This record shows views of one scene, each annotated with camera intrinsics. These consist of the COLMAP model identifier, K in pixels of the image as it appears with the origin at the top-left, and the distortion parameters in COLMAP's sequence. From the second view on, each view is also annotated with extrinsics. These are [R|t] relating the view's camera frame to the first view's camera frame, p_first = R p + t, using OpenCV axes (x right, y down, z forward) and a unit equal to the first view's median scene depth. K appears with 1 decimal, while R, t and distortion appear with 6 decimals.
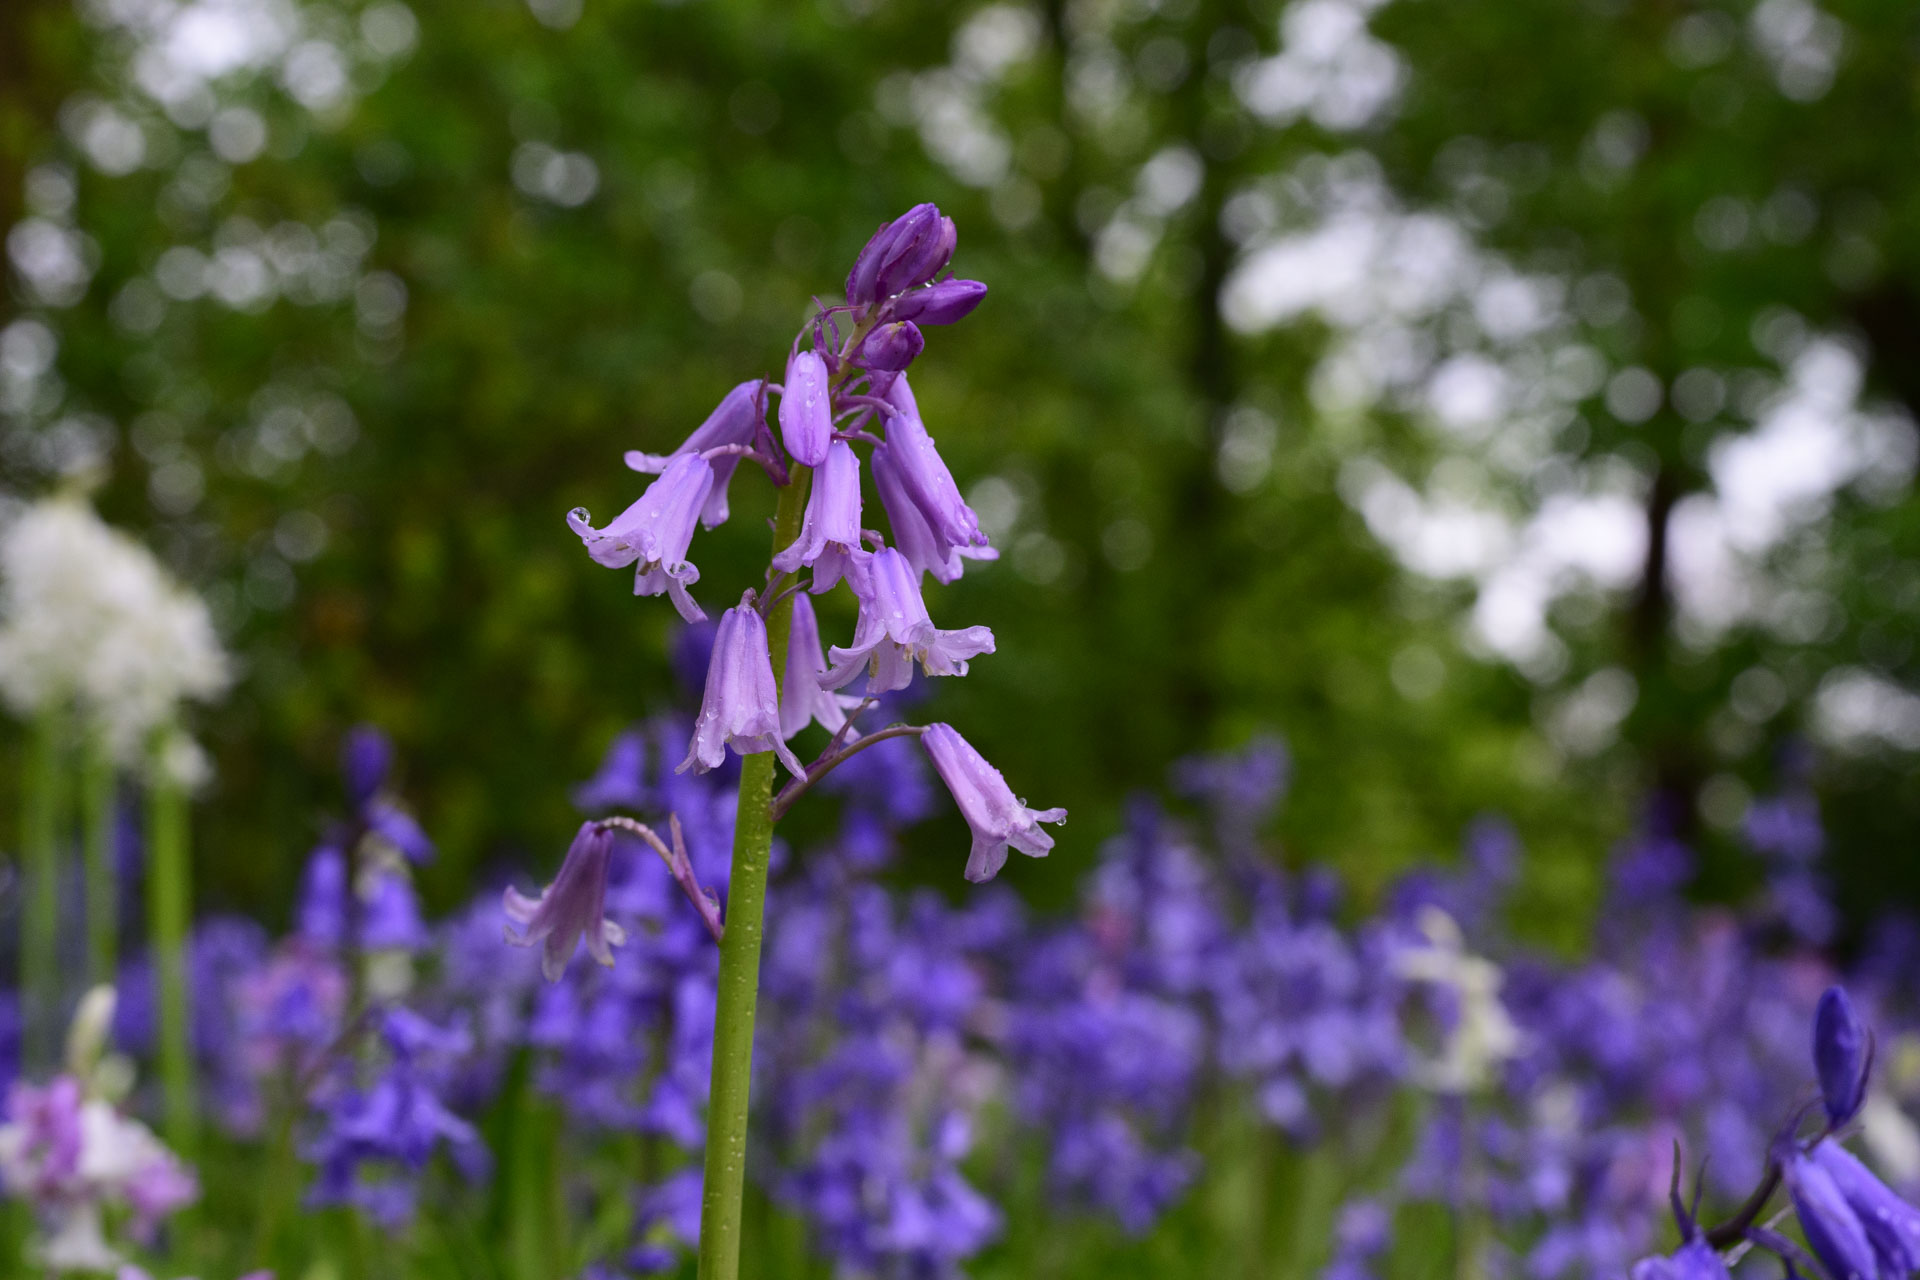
lens RADIAL K [[3512.1, 0, 966.9], [0, 3512.1, 632.0], [0, 0, 1]] dist [-0.116164, 0.000000]
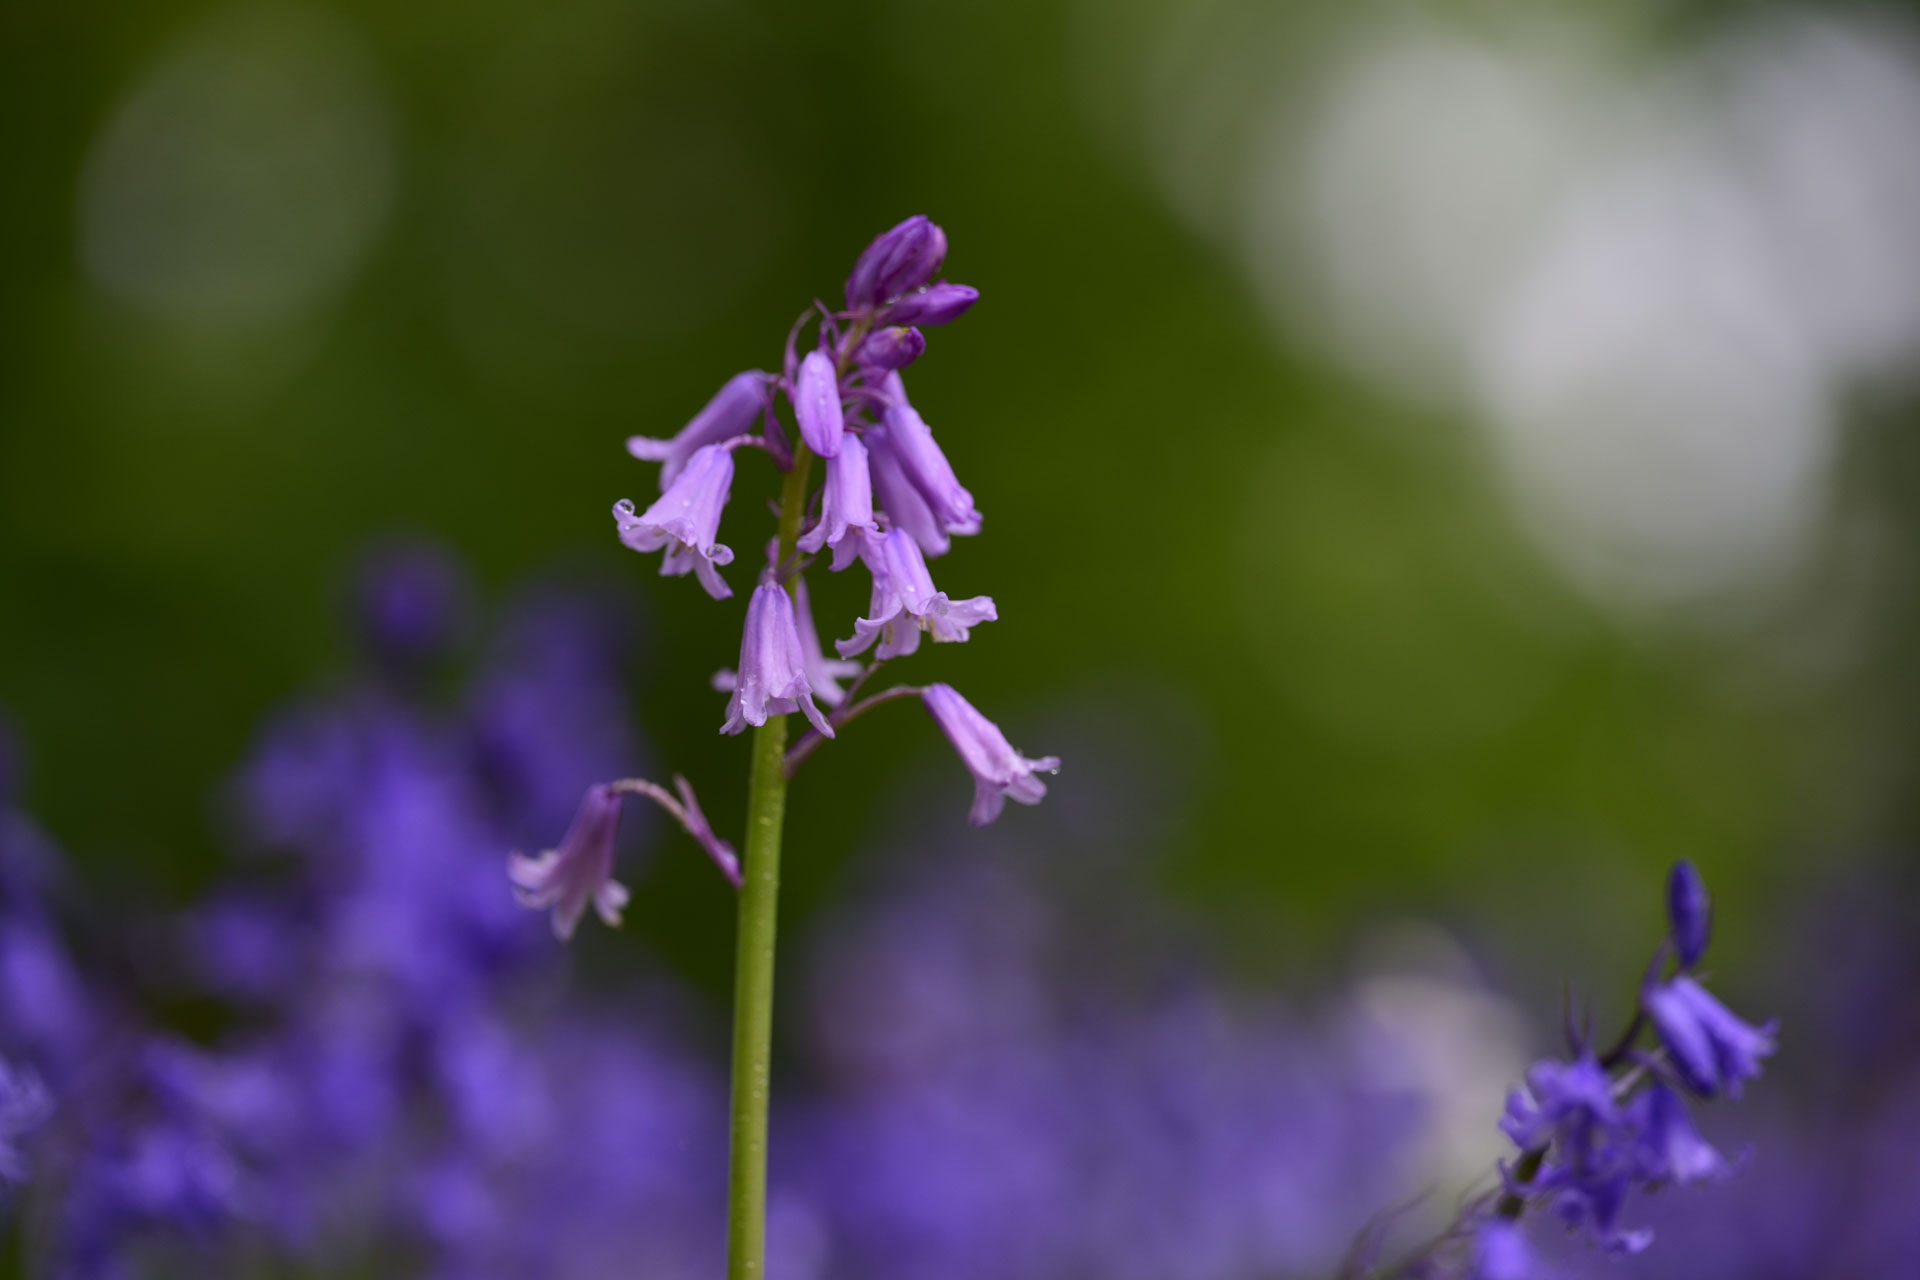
lens RADIAL K [[12546.3, 0, 959.7], [0, 12546.3, 636.0], [0, 0, 1]] dist [-1.478746, 0.000000]
pose [[0.996046, -0.022379, 0.085979, -0.343079], [0.021157, 0.999662, 0.015101, -0.049134], [-0.086288, -0.013223, 0.996182, -2.955202]]
